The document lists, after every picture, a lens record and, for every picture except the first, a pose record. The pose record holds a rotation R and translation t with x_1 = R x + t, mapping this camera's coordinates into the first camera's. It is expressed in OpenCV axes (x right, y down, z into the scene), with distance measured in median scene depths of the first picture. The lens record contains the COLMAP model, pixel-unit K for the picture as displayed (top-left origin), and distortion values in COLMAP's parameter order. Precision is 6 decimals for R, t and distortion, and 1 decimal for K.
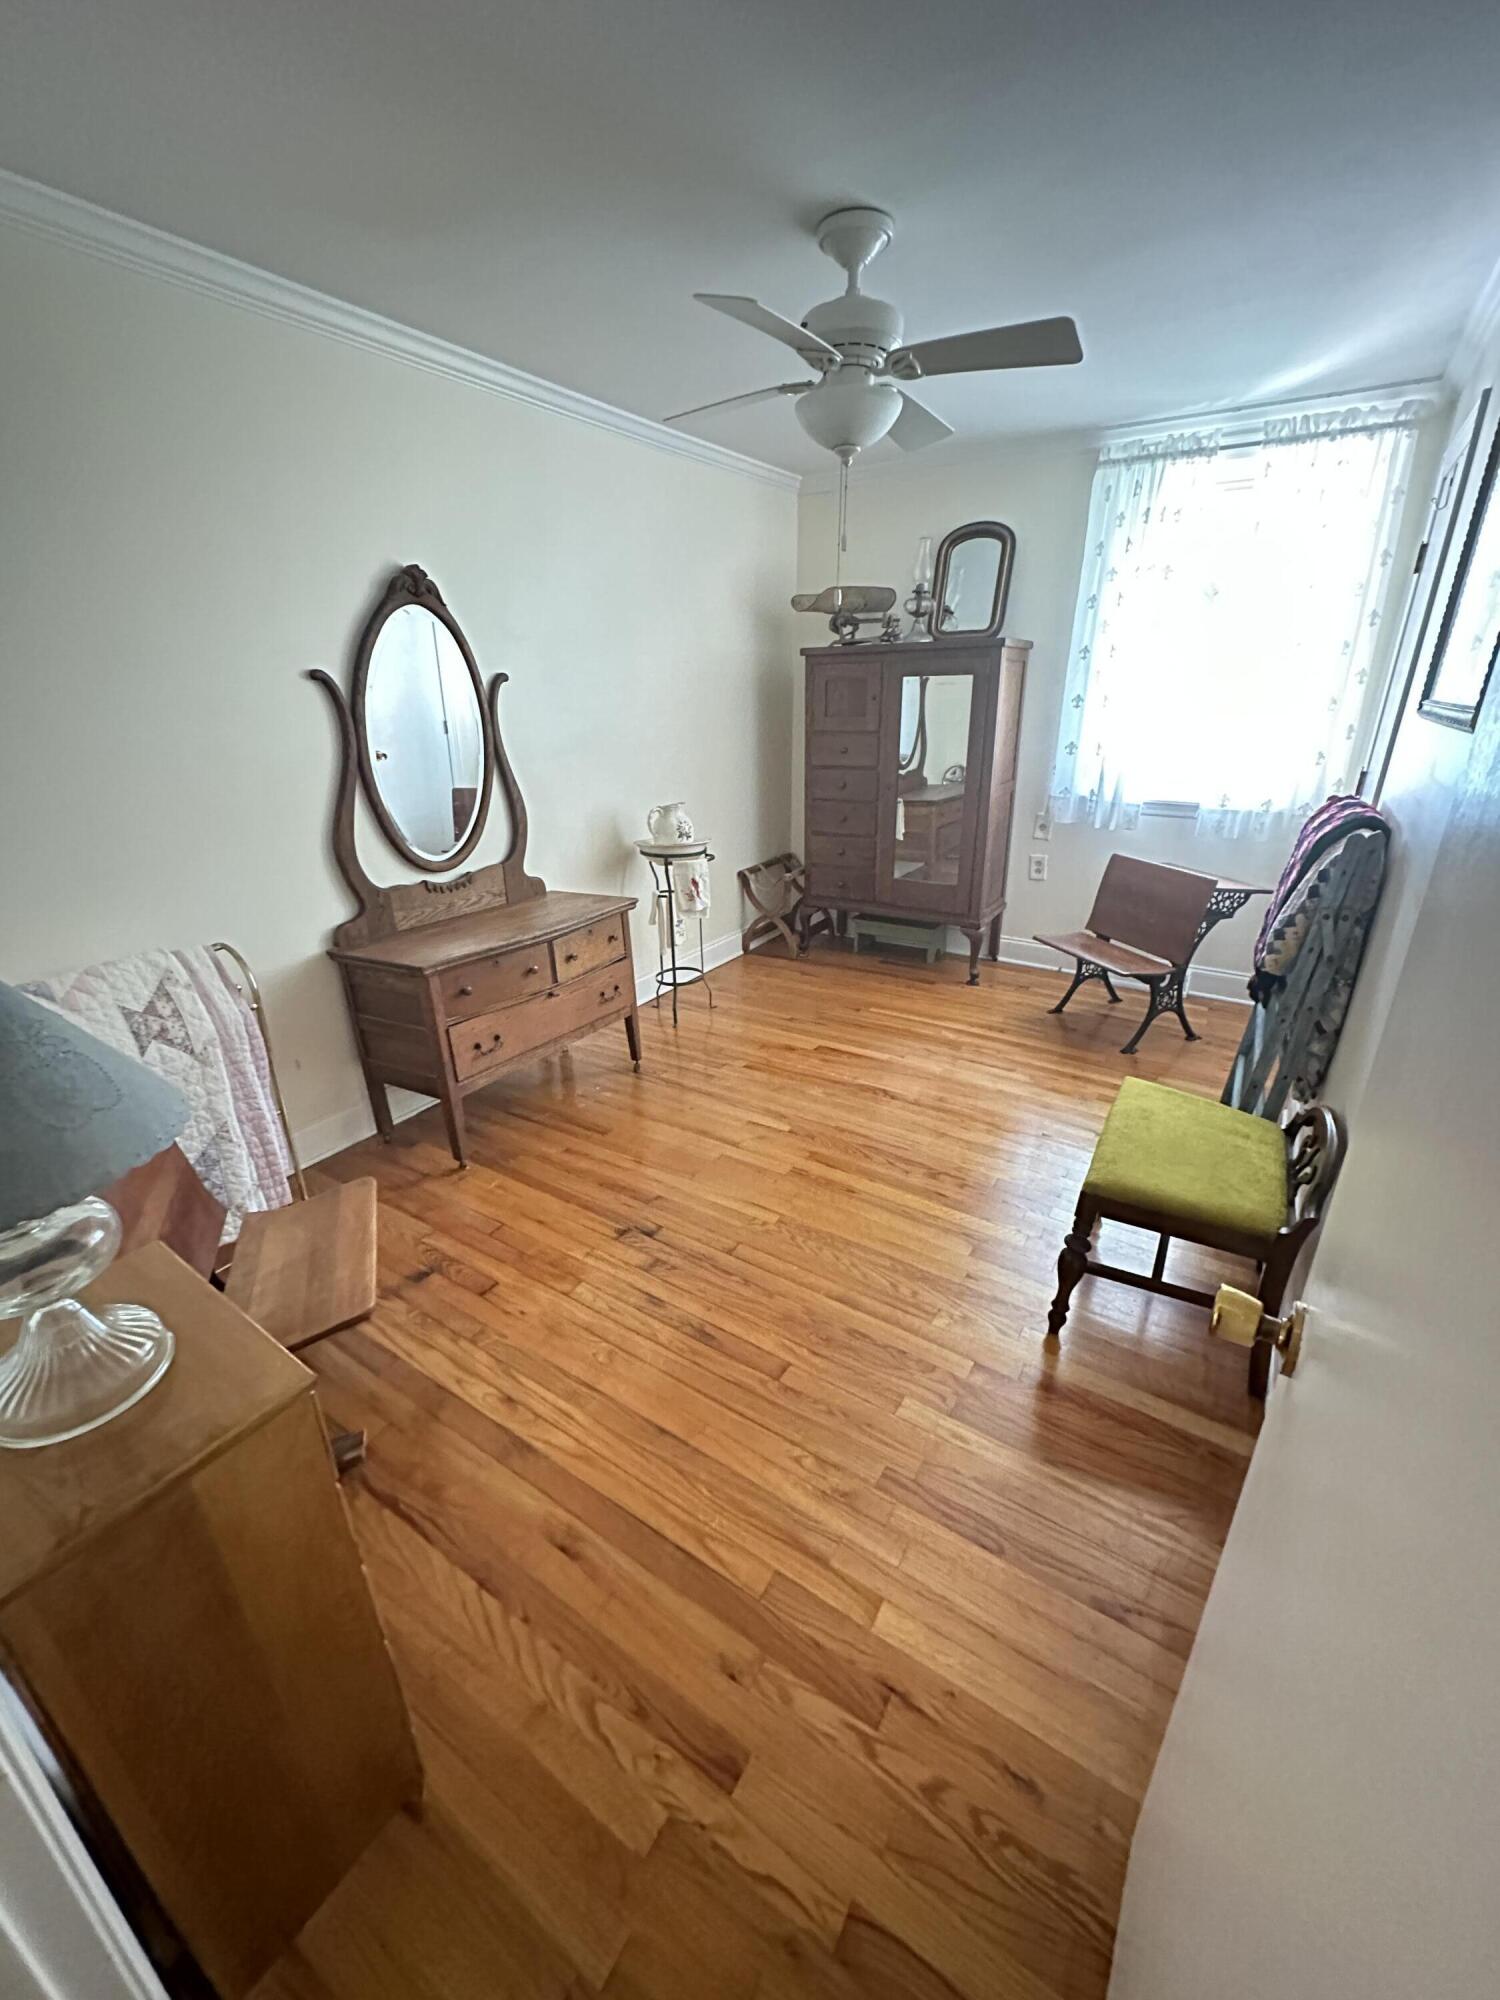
lens RADIAL K [[799.8, 0, 750.0], [0, 799.8, 1000.0], [0, 0, 1]] dist [-0.001689, -0.000060]
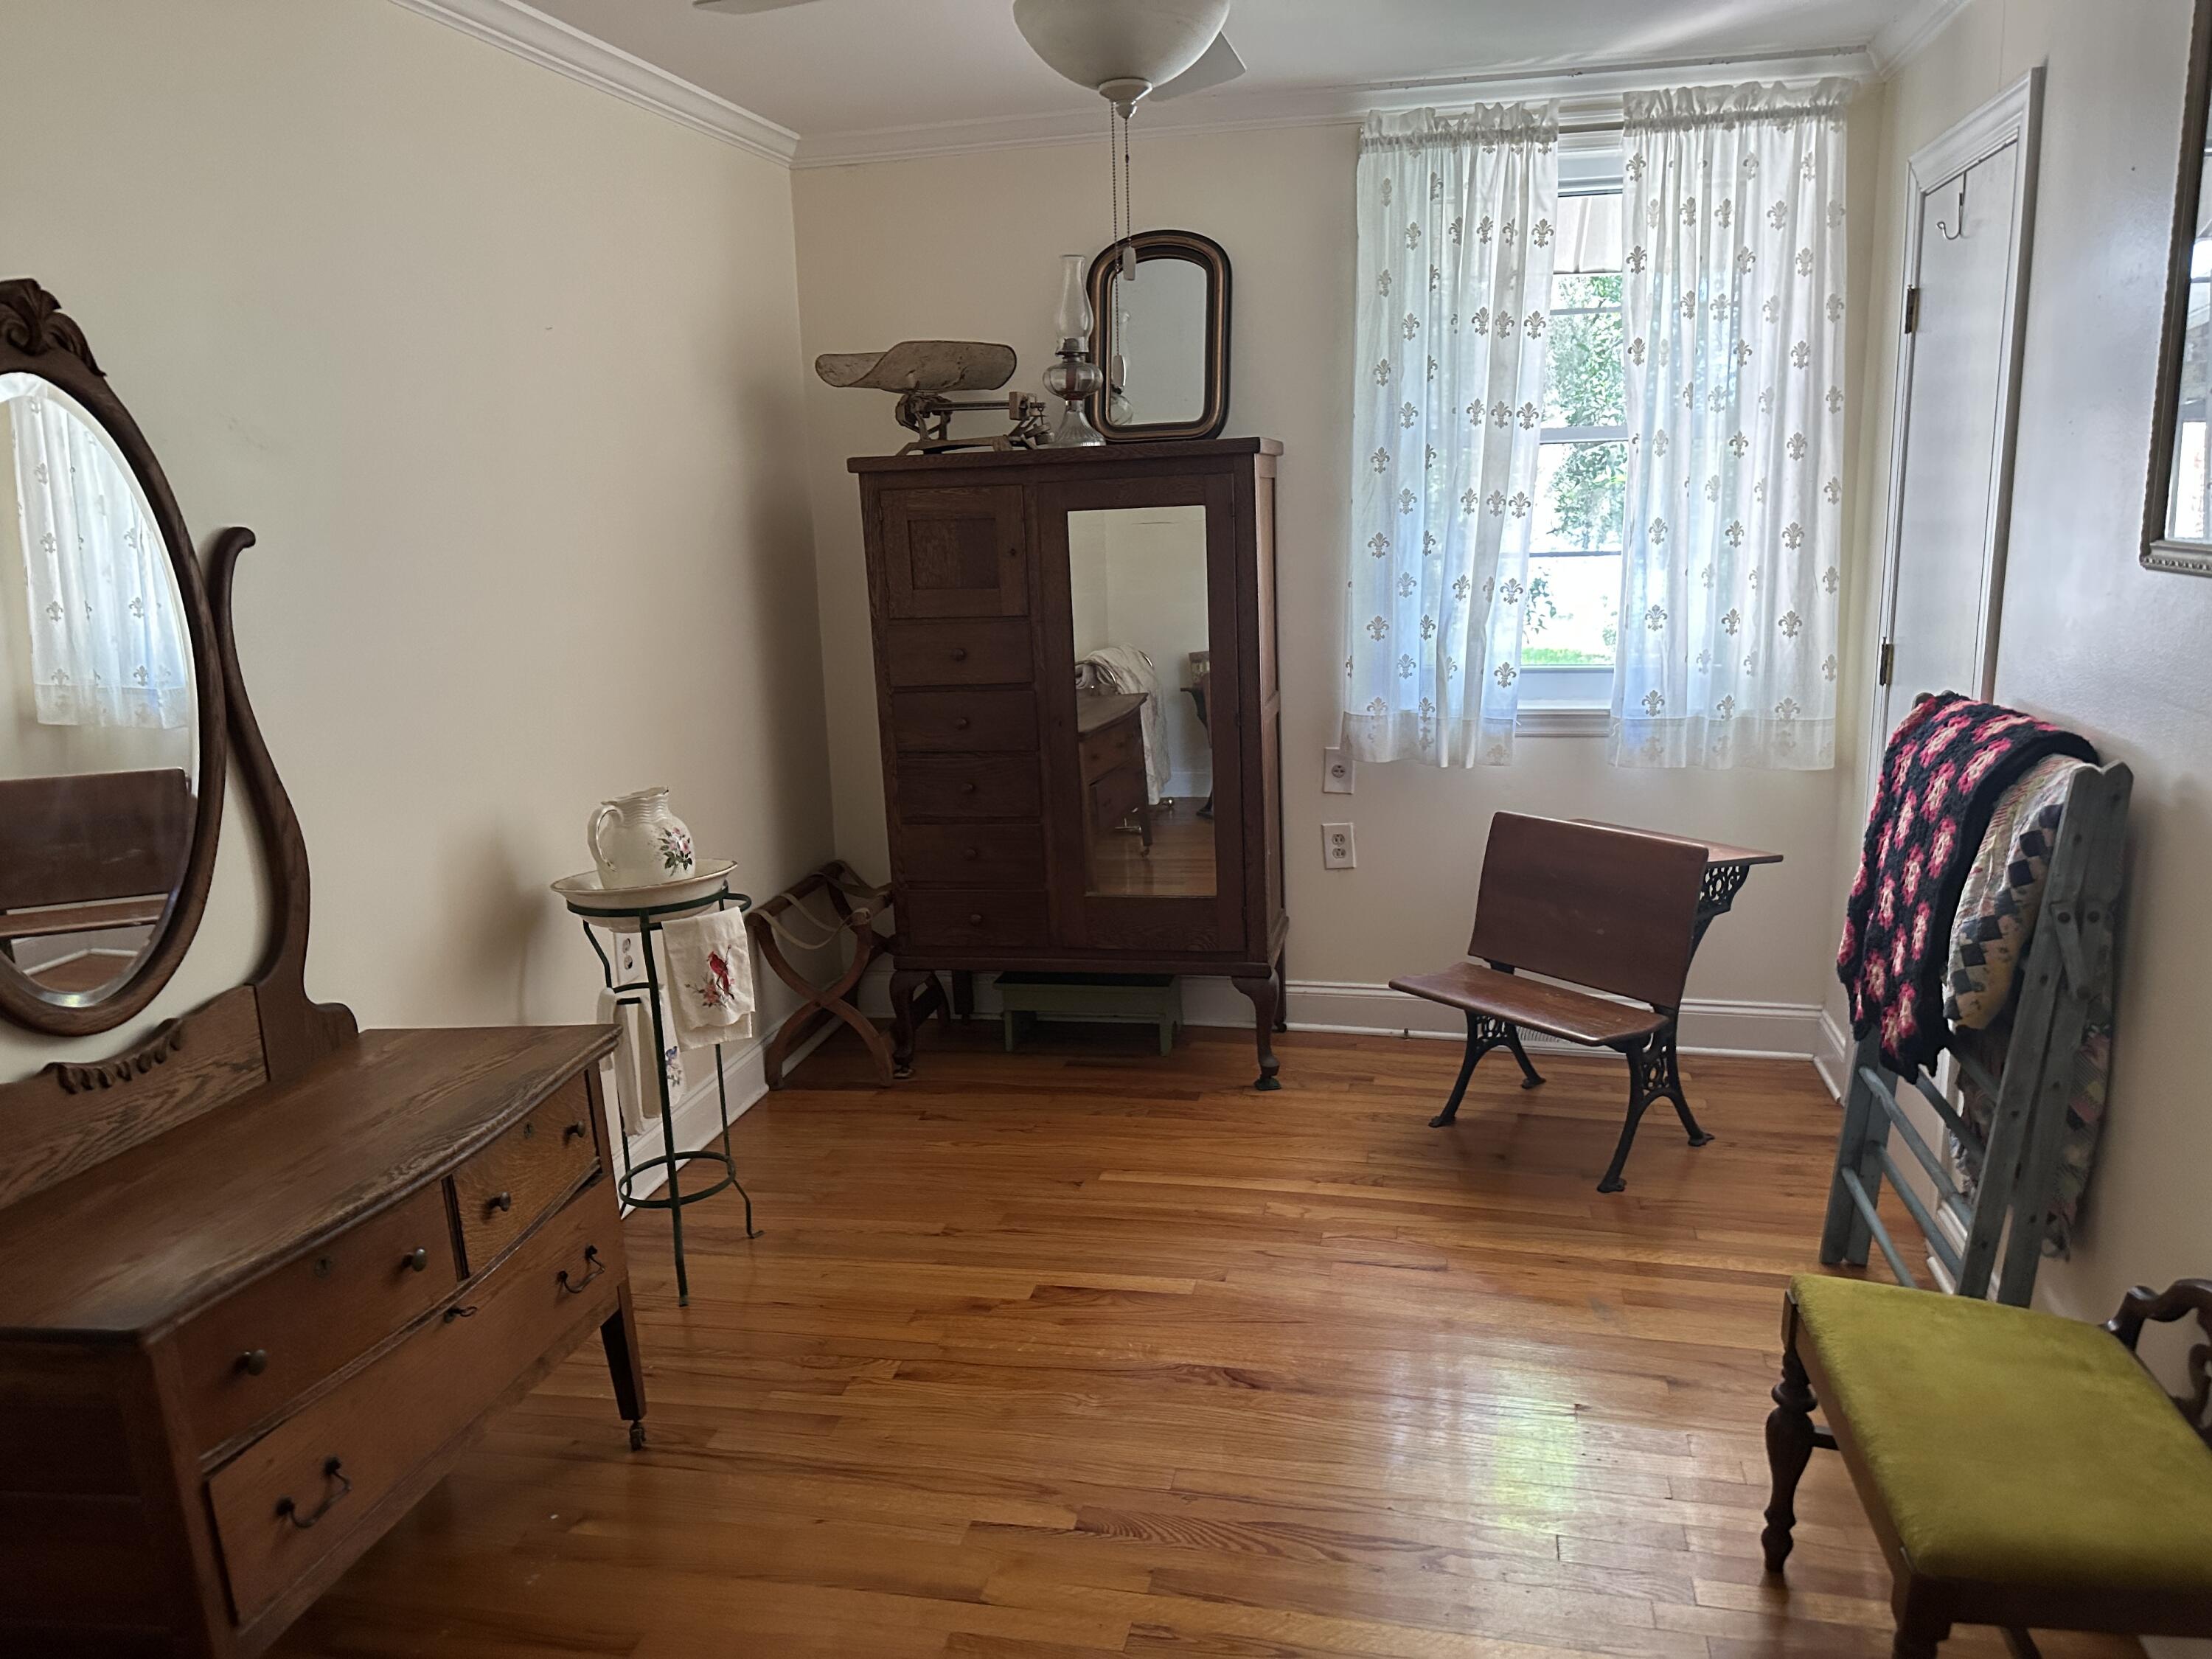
lens RADIAL K [[1542.5, 0, 1111.6], [0, 1542.5, 818.0], [0, 0, 1]] dist [0.095625, -0.138086]
pose [[0.935325, -0.090723, 0.341959, -0.154078], [0.149182, 0.977566, -0.148691, -0.065995], [-0.320798, 0.190089, 0.927876, 0.119488]]
